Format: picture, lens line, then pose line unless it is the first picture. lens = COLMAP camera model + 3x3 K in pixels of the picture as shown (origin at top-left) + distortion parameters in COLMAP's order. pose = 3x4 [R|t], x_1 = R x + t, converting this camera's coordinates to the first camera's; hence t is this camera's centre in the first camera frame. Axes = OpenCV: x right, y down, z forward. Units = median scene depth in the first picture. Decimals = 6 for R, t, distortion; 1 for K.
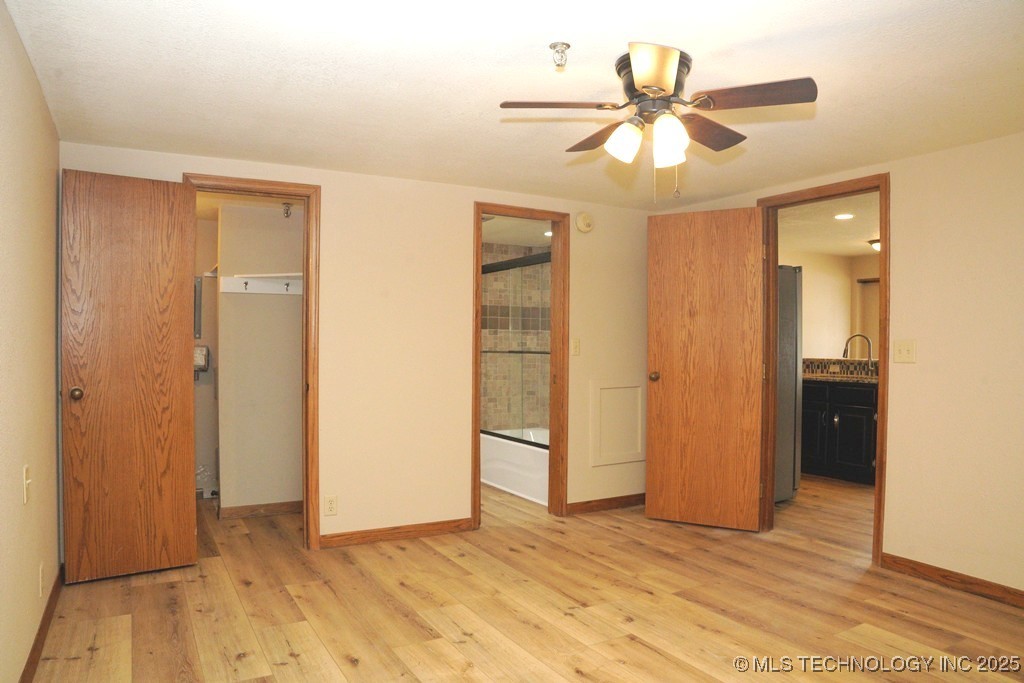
lens RADIAL K [[692.1, 0, 511.4], [0, 692.1, 353.7], [0, 0, 1]] dist [-0.180049, 0.127613]
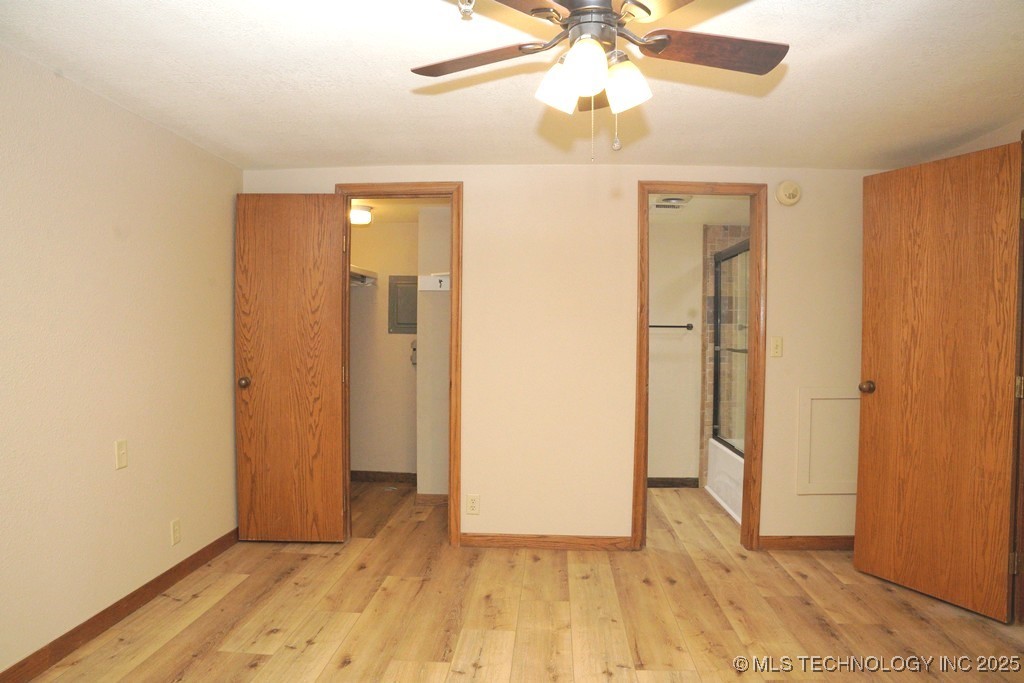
lens RADIAL K [[692.1, 0, 511.4], [0, 692.1, 353.7], [0, 0, 1]] dist [-0.180049, 0.127613]
pose [[0.838116, 0.018410, -0.545181, 0.327853], [-0.011621, 0.999806, 0.015896, -0.012955], [0.545368, -0.006987, 0.838167, 0.195990]]
